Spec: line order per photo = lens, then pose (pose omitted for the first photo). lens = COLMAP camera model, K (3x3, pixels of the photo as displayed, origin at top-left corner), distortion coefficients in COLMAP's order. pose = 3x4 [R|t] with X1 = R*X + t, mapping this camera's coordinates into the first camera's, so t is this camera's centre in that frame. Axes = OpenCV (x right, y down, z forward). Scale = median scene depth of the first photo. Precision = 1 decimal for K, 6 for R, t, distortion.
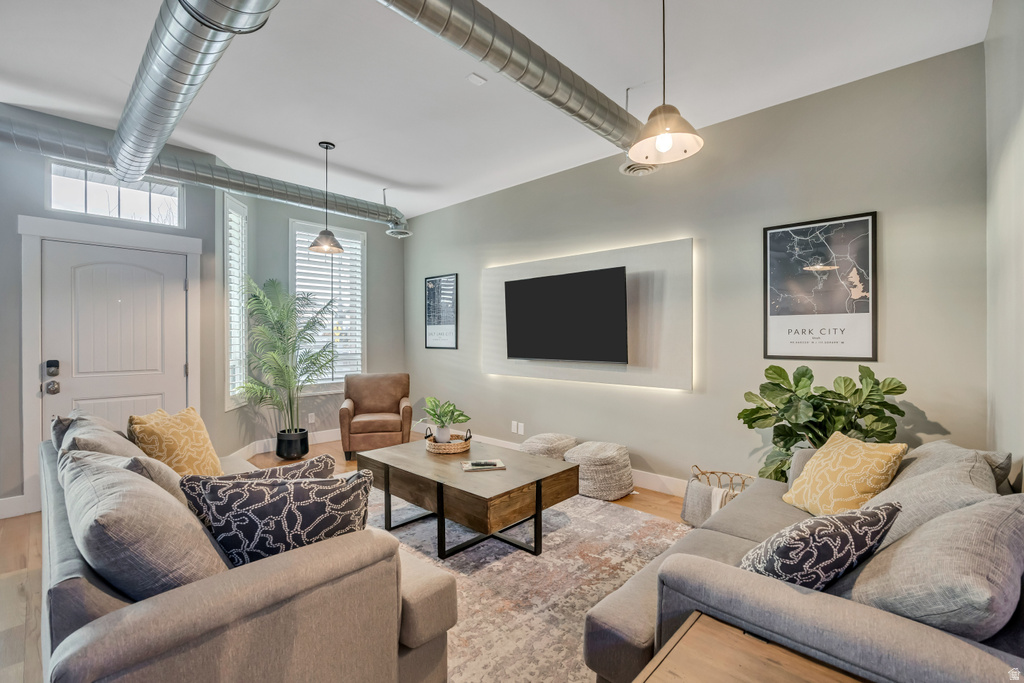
lens RADIAL K [[446.4, 0, 510.3], [0, 446.4, 342.6], [0, 0, 1]] dist [-0.013848, 0.000297]
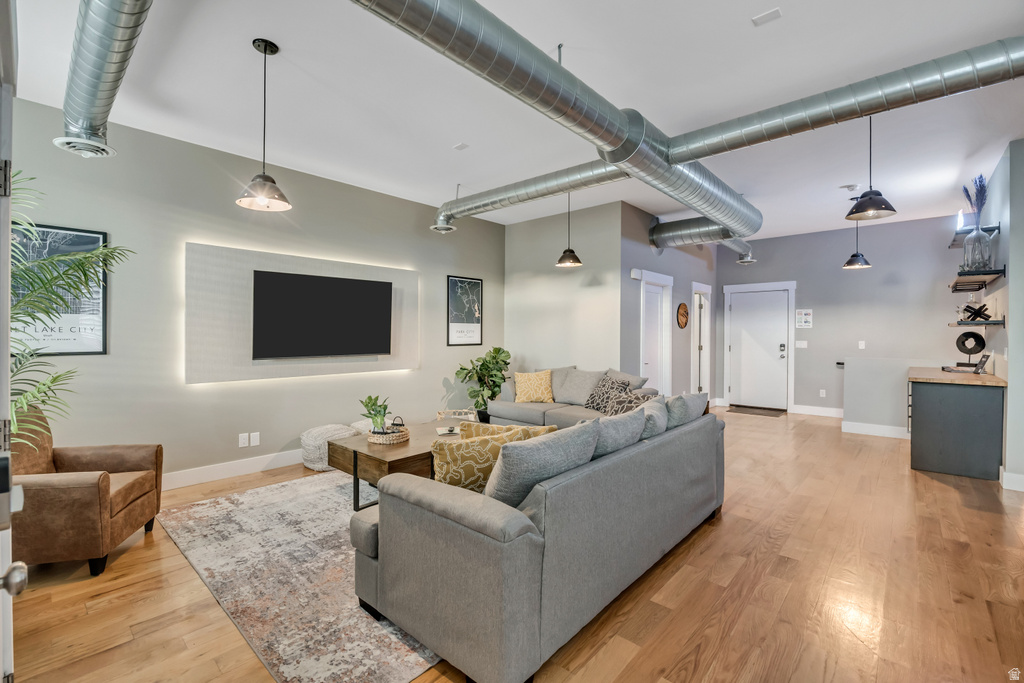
lens RADIAL K [[446.4, 0, 510.3], [0, 446.4, 342.6], [0, 0, 1]] dist [-0.013848, 0.000297]
pose [[-0.014165, -0.021961, 0.999658, -1.109374], [0.010811, 0.999697, 0.022115, -0.014048], [-0.999841, 0.011121, -0.013924, 0.659946]]
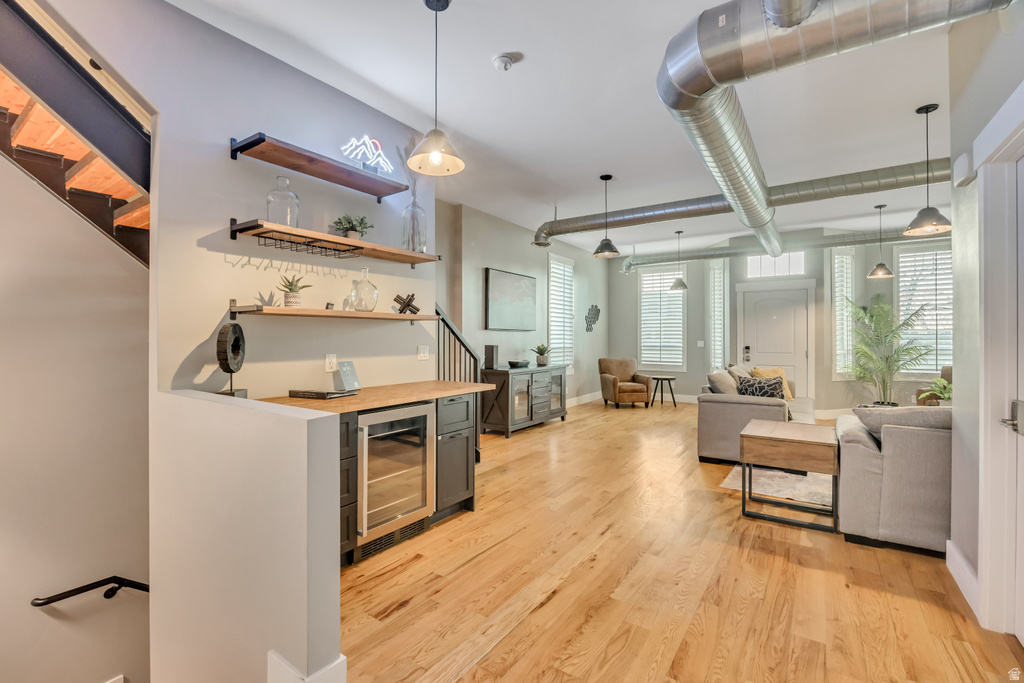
lens RADIAL K [[446.4, 0, 510.3], [0, 446.4, 342.6], [0, 0, 1]] dist [-0.013848, 0.000297]
pose [[0.146337, 0.006698, -0.989212, 0.918587], [-0.009265, 0.999942, 0.005400, 0.018269], [0.989191, 0.008375, 0.146390, -0.474315]]
